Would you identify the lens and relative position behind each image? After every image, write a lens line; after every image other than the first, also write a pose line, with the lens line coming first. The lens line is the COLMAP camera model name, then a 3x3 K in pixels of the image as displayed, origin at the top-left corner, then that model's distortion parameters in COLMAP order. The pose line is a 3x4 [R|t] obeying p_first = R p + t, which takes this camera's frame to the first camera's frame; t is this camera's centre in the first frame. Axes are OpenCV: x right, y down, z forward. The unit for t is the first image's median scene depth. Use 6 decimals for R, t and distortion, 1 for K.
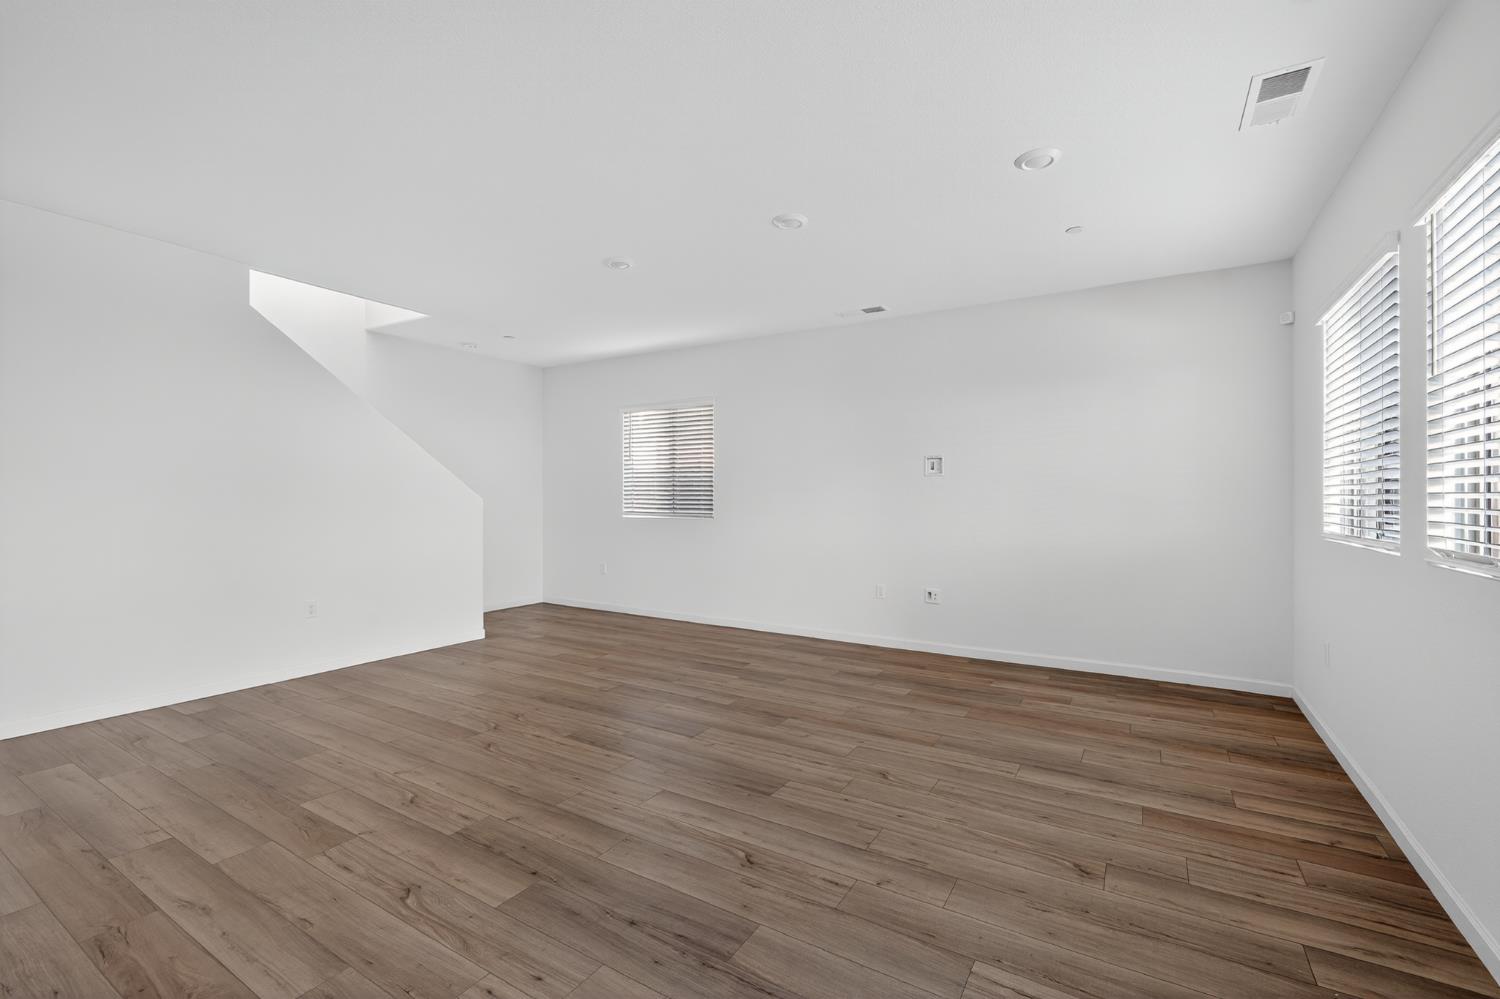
lens RADIAL K [[653.2, 0, 746.5], [0, 653.2, 493.4], [0, 0, 1]] dist [-0.003320, -0.000114]
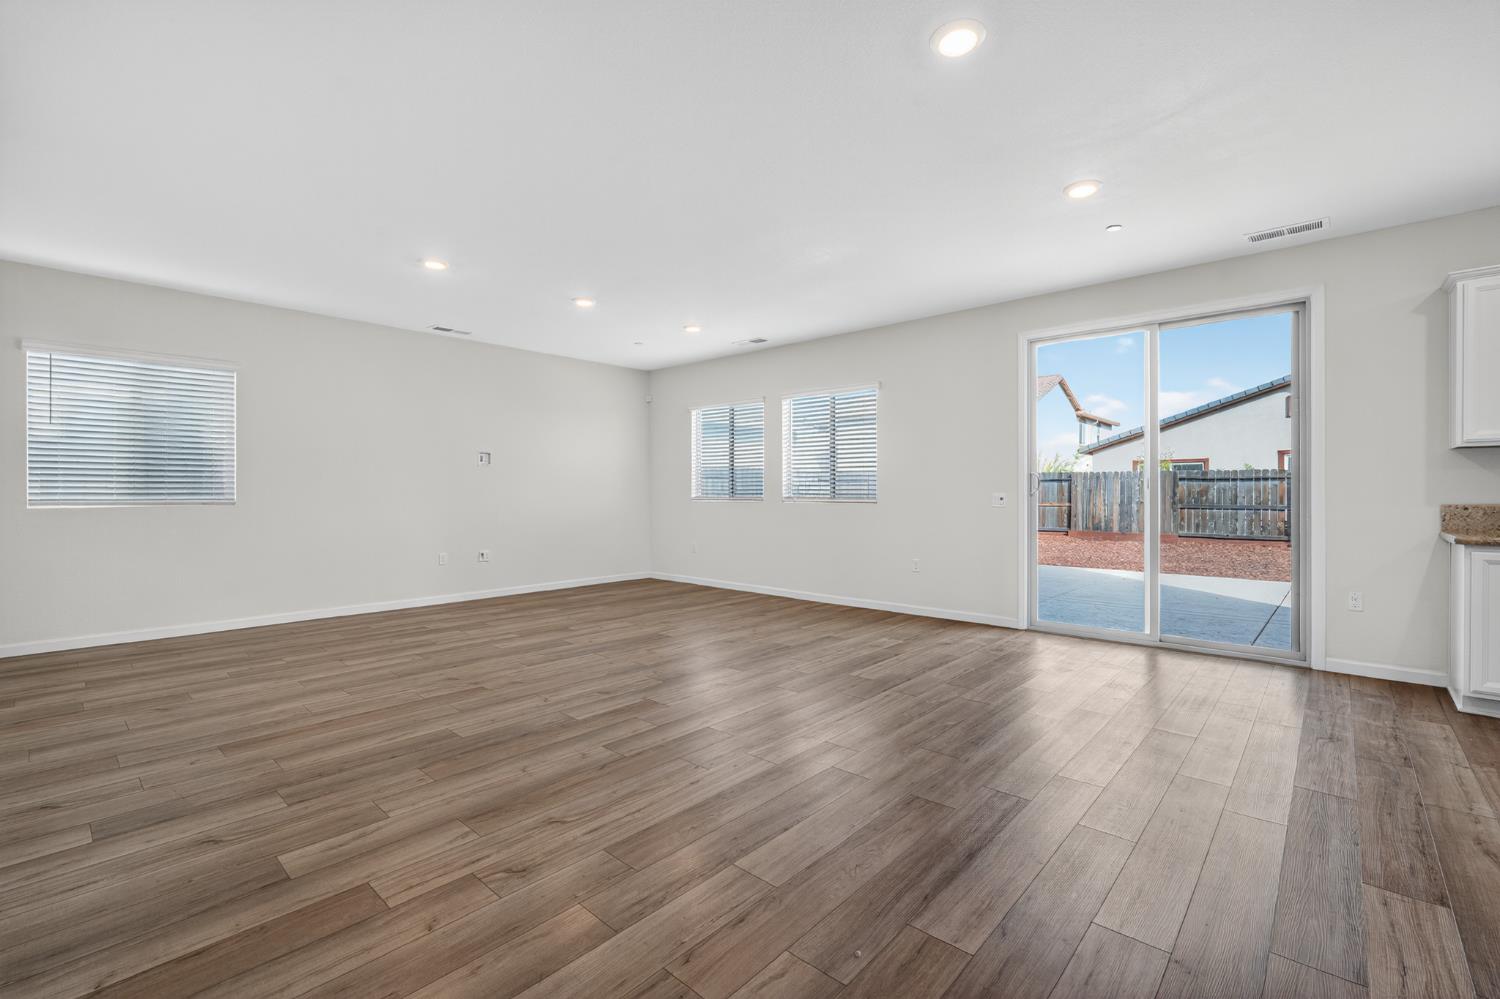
lens RADIAL K [[647.6, 0, 747.0], [0, 647.6, 493.1], [0, 0, 1]] dist [0.000350, -0.000105]
pose [[0.183339, -0.004961, 0.983037, -1.546346], [-0.004913, 0.999970, 0.005963, 0.028249], [-0.983037, -0.005923, 0.183310, 0.381329]]
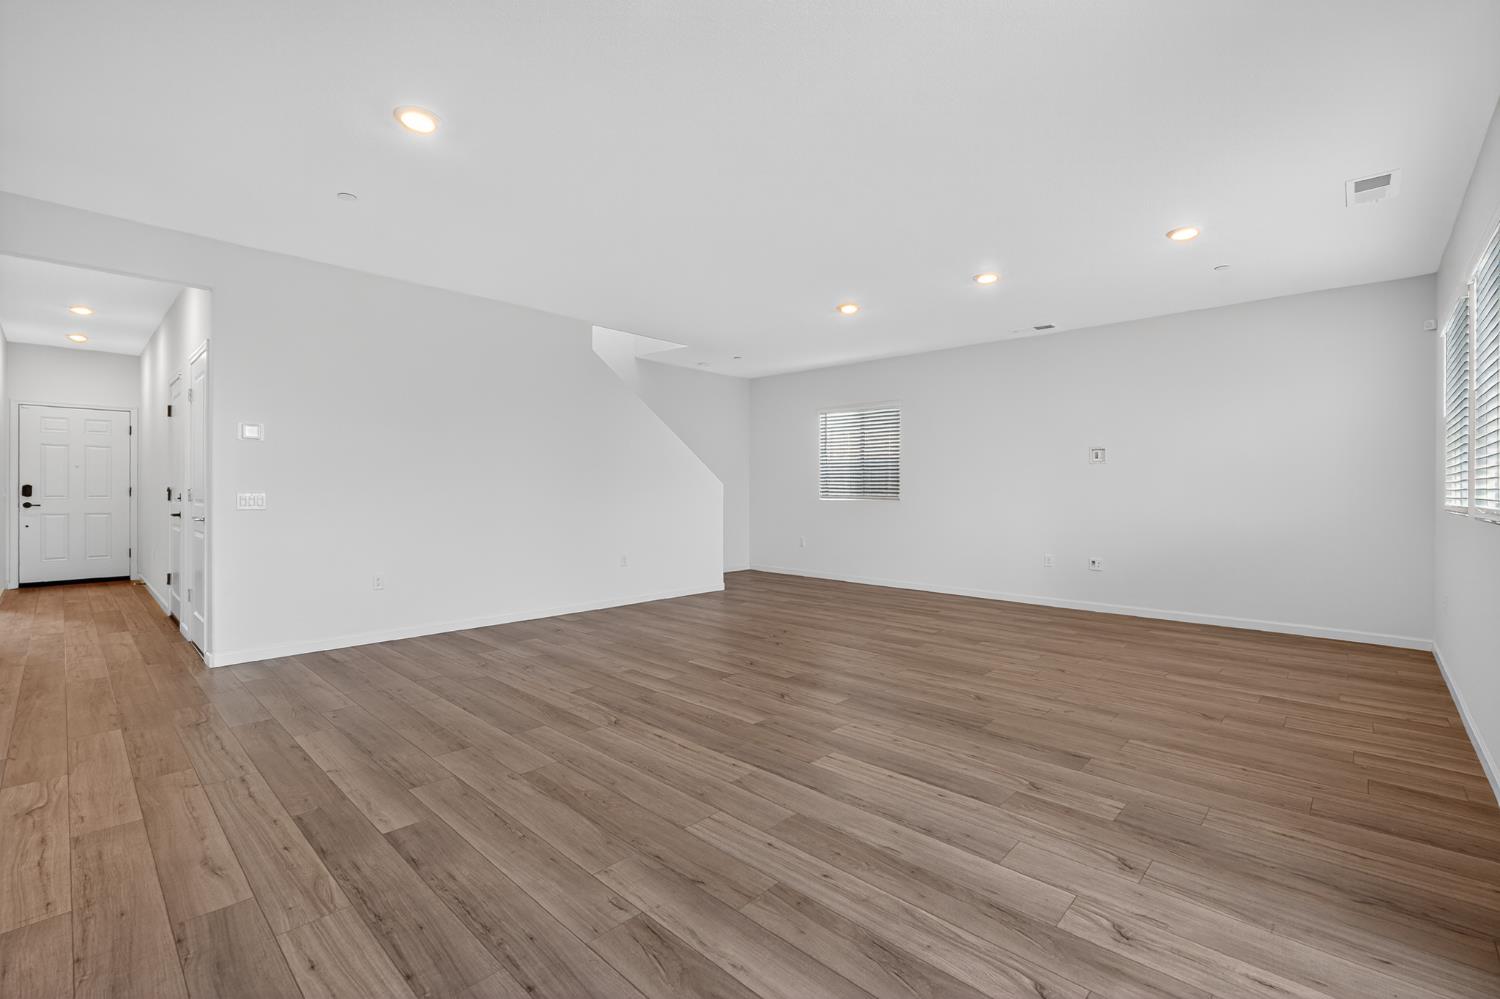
lens RADIAL K [[653.2, 0, 746.5], [0, 653.2, 493.4], [0, 0, 1]] dist [-0.003320, -0.000114]
pose [[0.978994, 0.002607, -0.203873, -0.164812], [-0.000529, 0.999947, 0.010248, 0.025654], [0.203889, -0.009924, 0.978944, -0.503178]]
